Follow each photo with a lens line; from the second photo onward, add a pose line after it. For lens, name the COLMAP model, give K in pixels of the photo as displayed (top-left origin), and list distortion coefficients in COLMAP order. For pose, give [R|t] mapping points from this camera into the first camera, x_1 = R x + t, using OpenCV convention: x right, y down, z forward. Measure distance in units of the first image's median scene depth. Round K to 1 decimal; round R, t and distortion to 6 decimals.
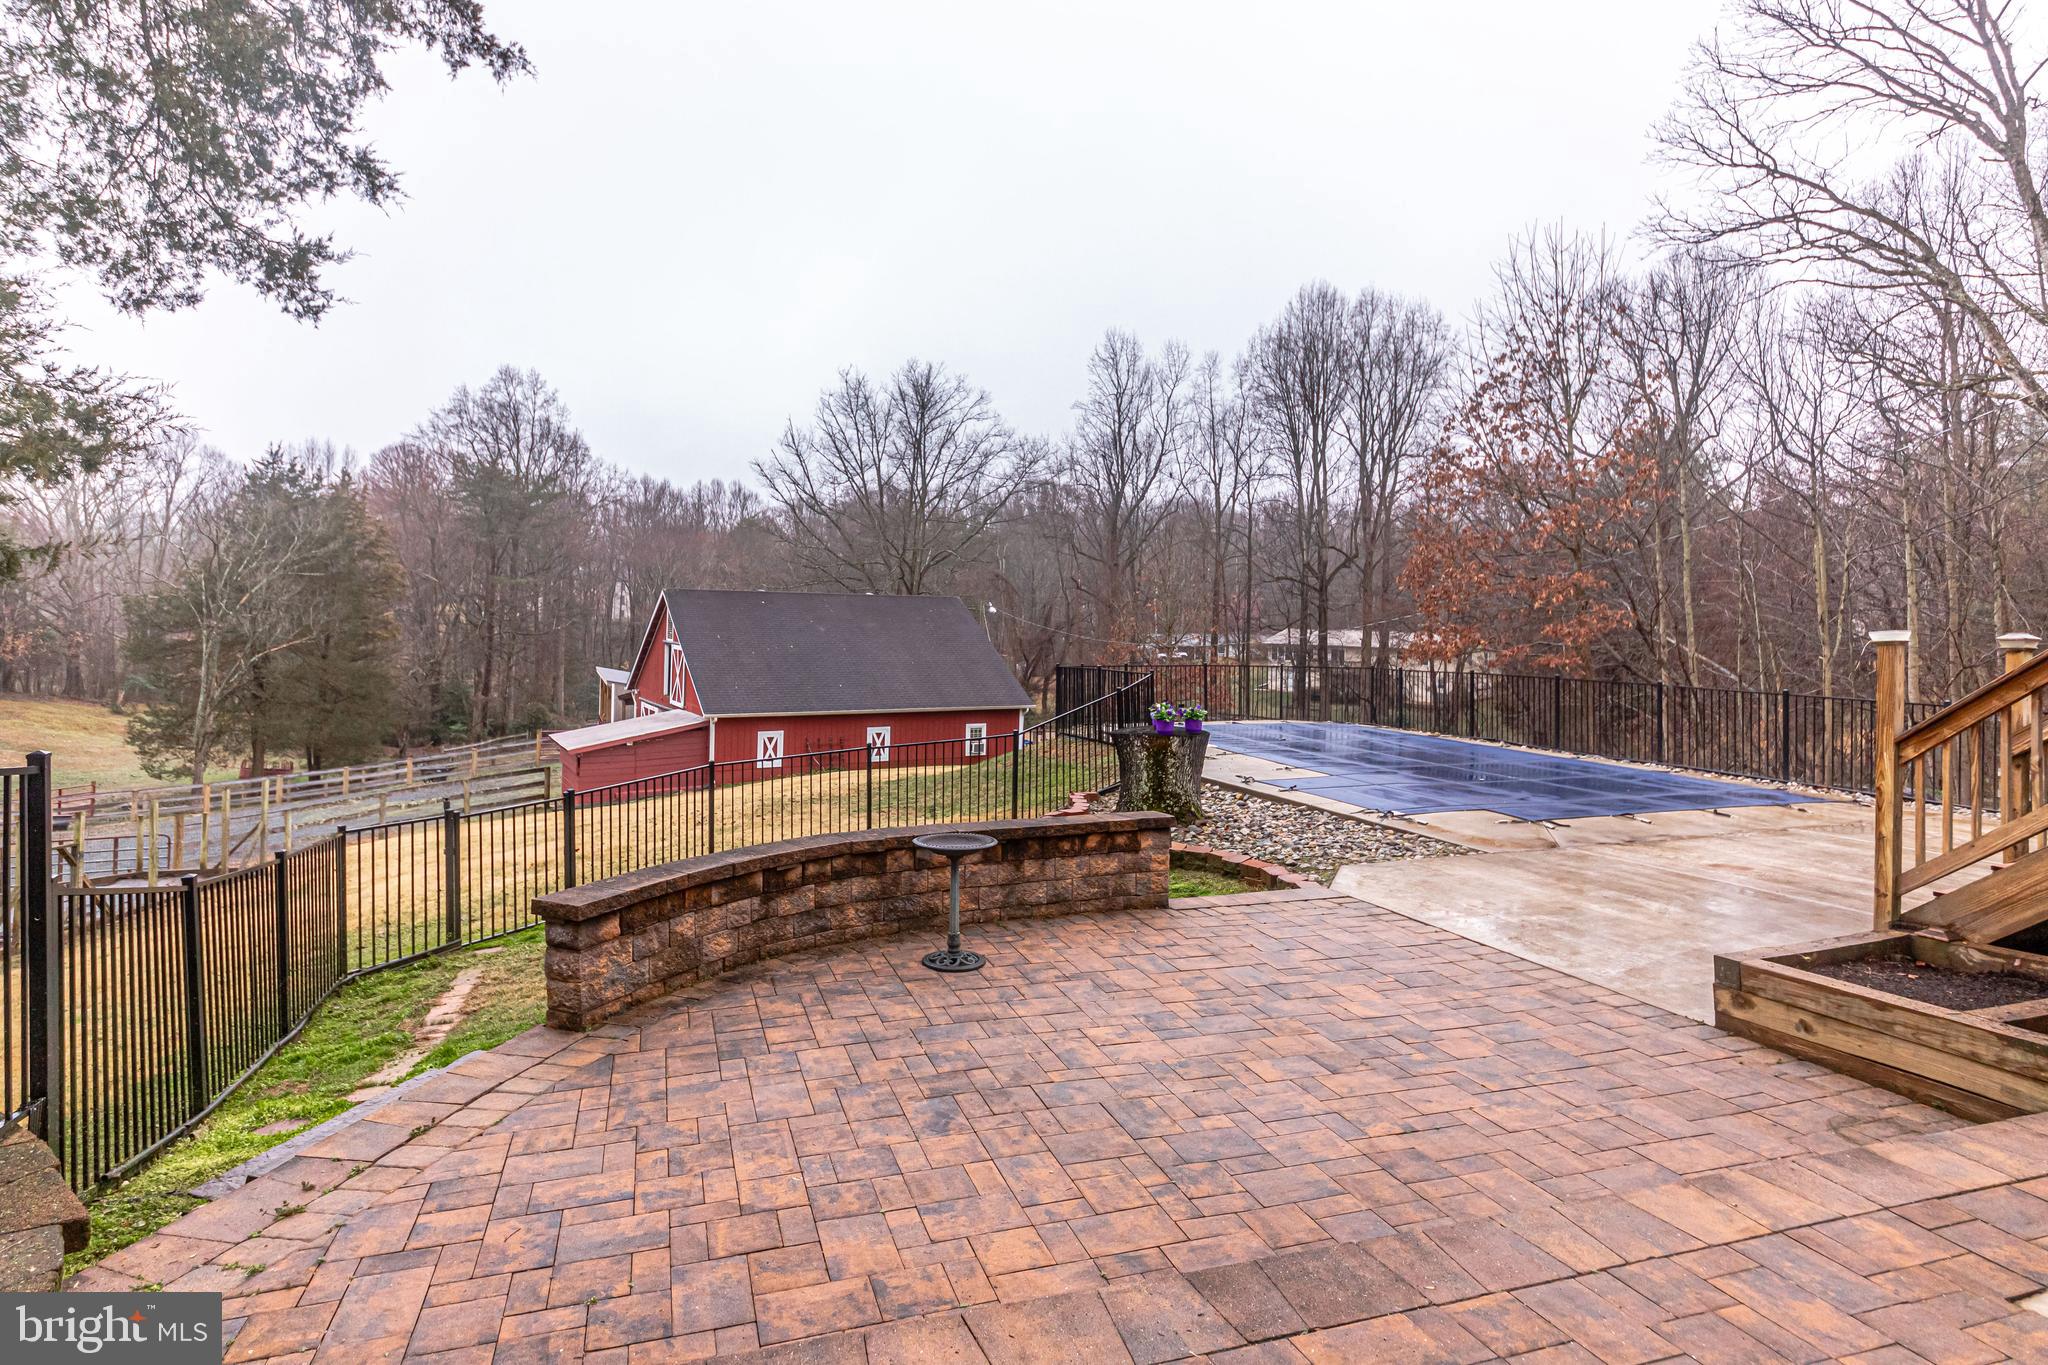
lens RADIAL K [[1039.8, 0, 984.6], [0, 1039.8, 610.1], [0, 0, 1]] dist [-0.001995, 0.001106]
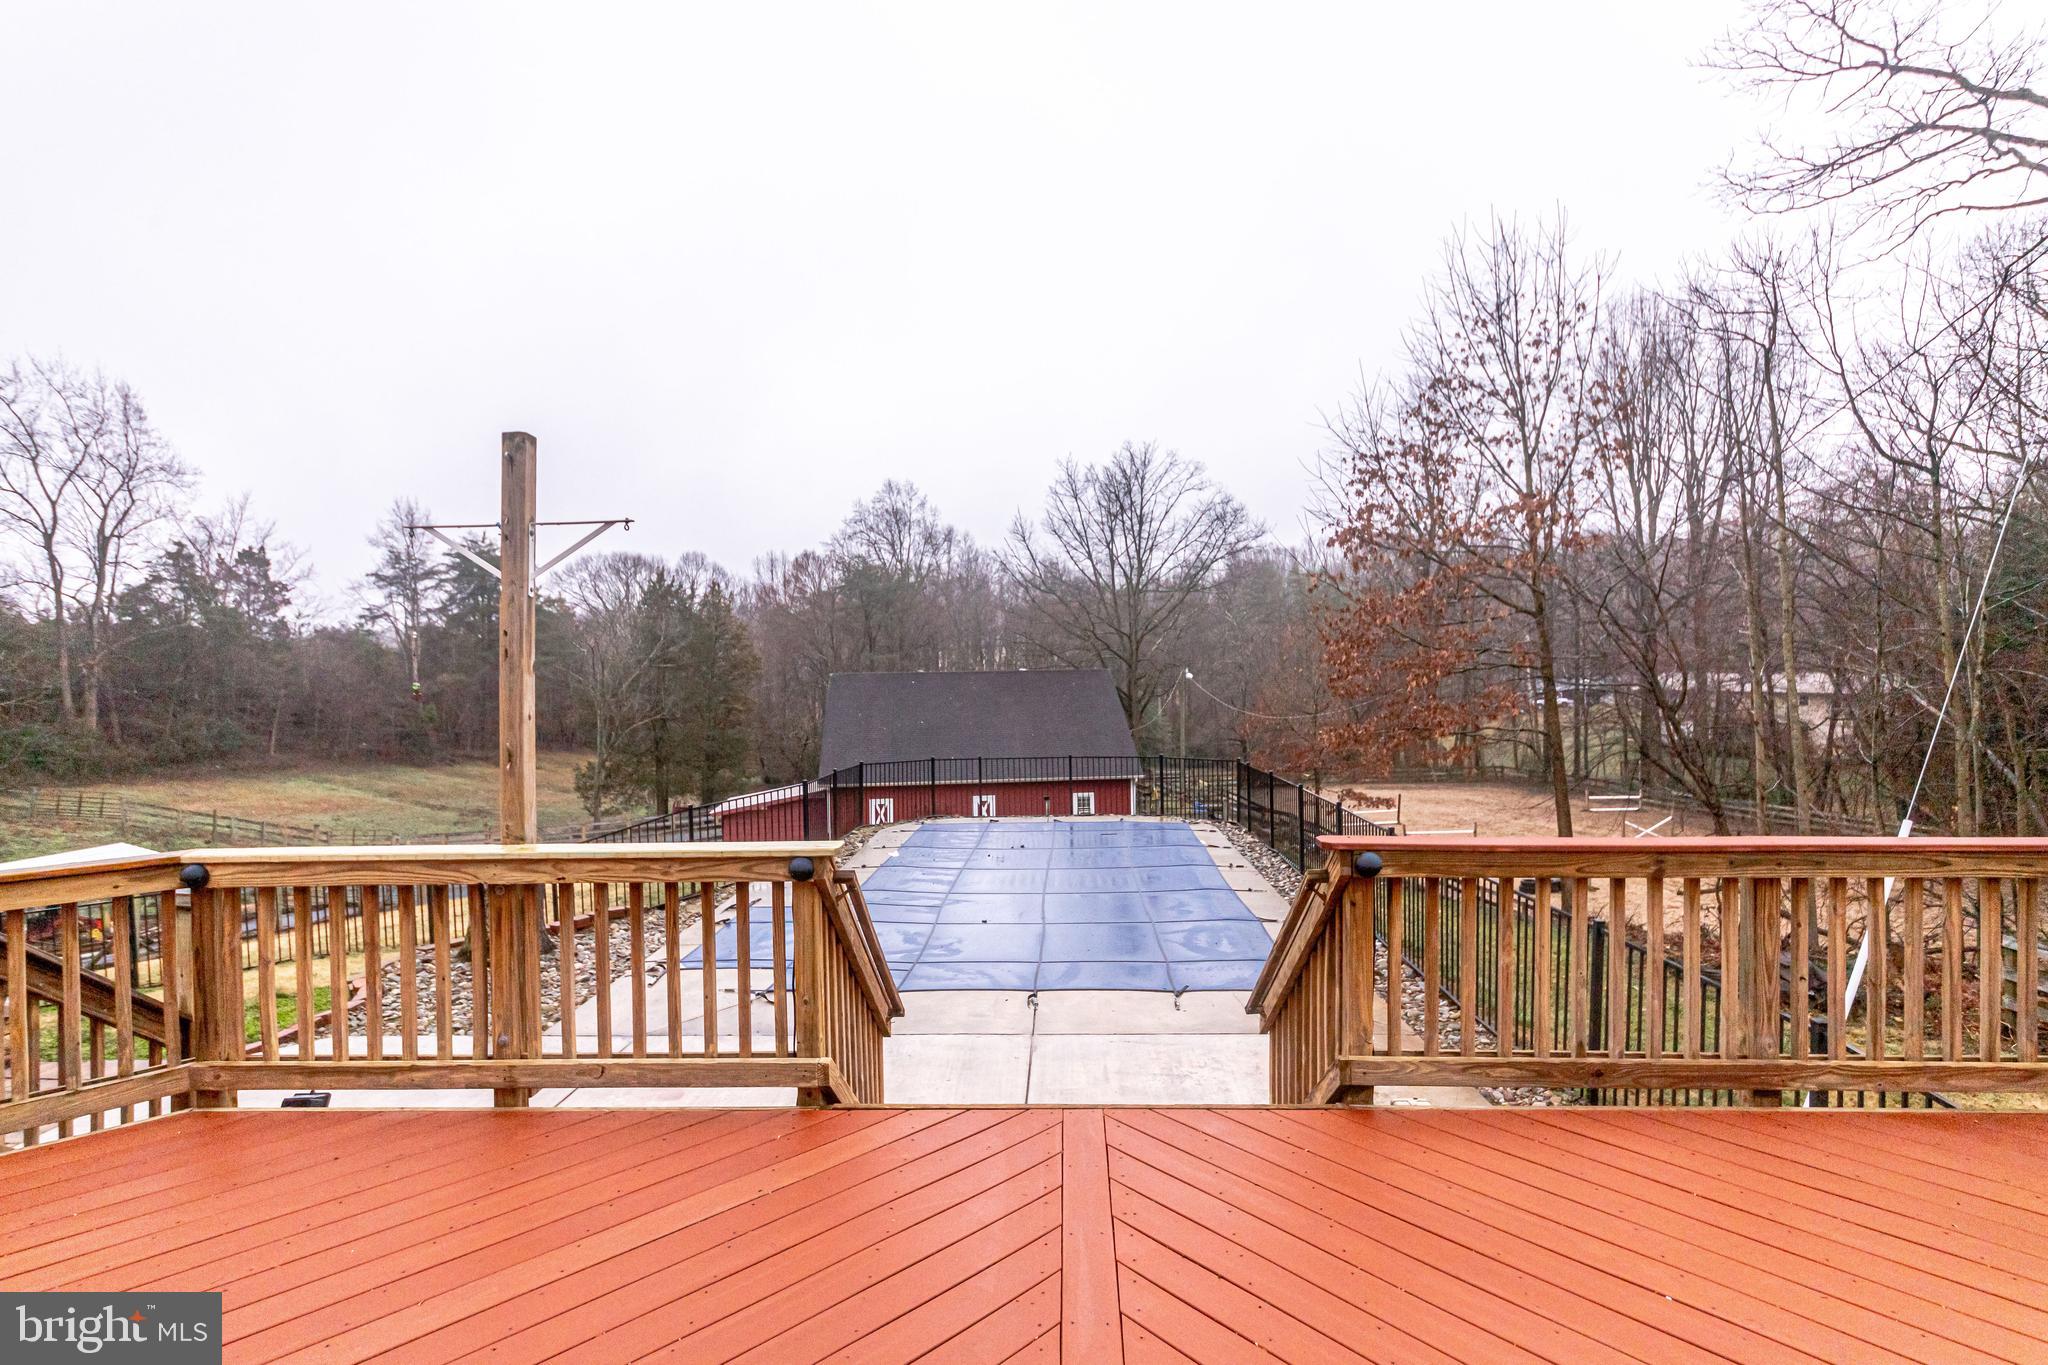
lens RADIAL K [[932.8, 0, 1023.2], [0, 932.8, 699.7], [0, 0, 1]] dist [-0.012287, 0.000486]
pose [[0.921029, -0.020769, -0.388940, 0.225131], [0.036627, 0.998771, 0.033399, -0.014020], [0.387769, -0.045007, 0.920657, 0.082675]]
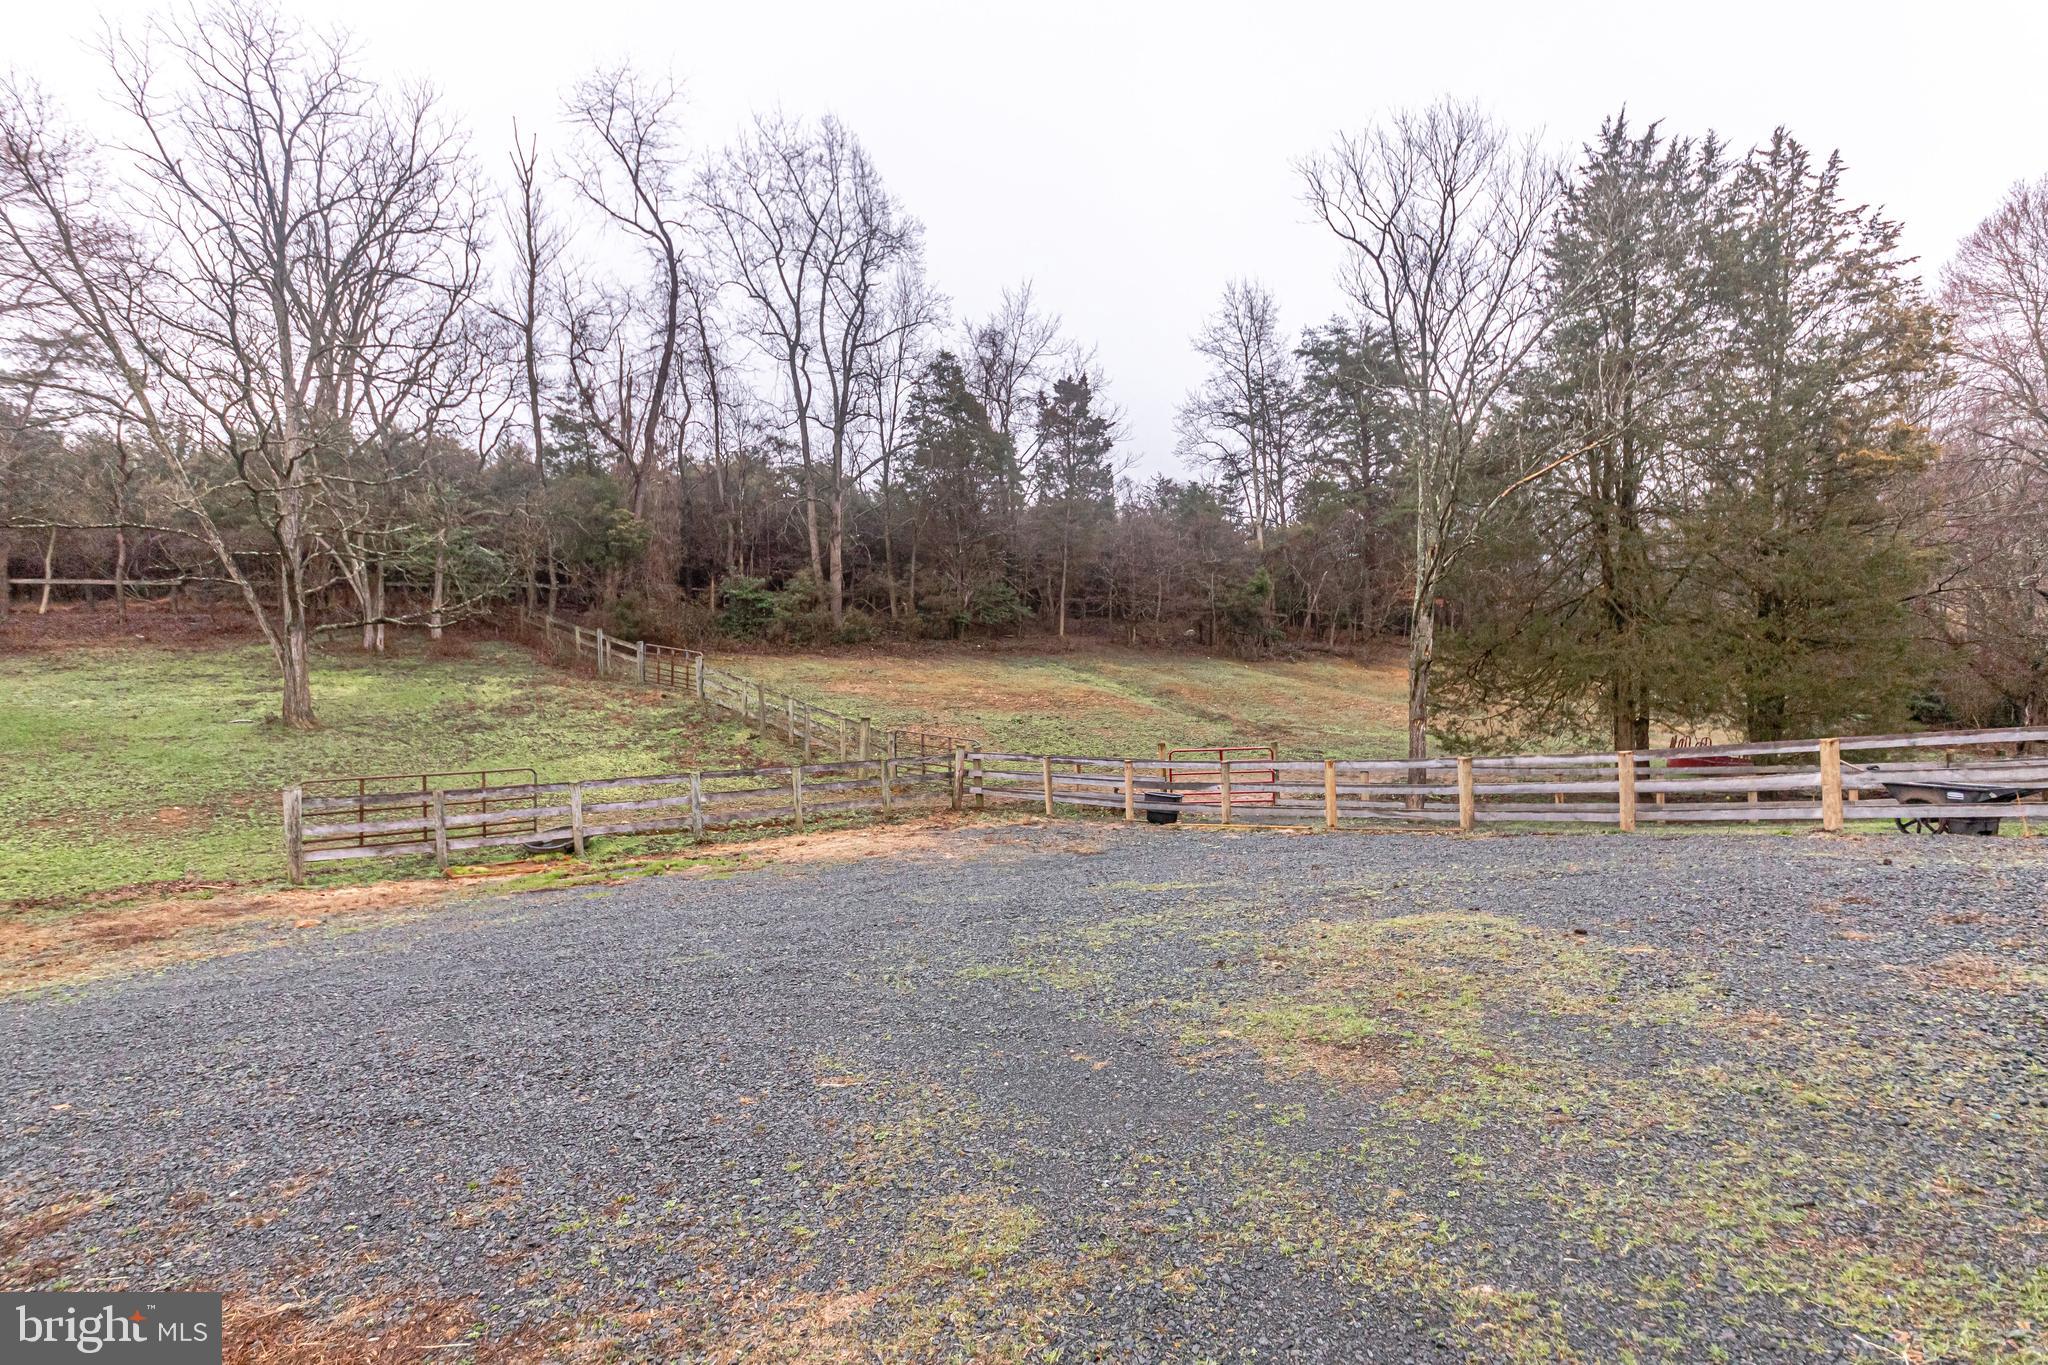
lens RADIAL K [[1011.7, 0, 1042.2], [0, 1011.7, 644.0], [0, 0, 1]] dist [-0.000392, 0.000540]
pose [[0.232699, -0.026978, -0.972175, -0.299174], [0.062415, 0.997969, -0.012754, 0.096171], [0.970544, -0.057710, 0.233910, 0.654246]]
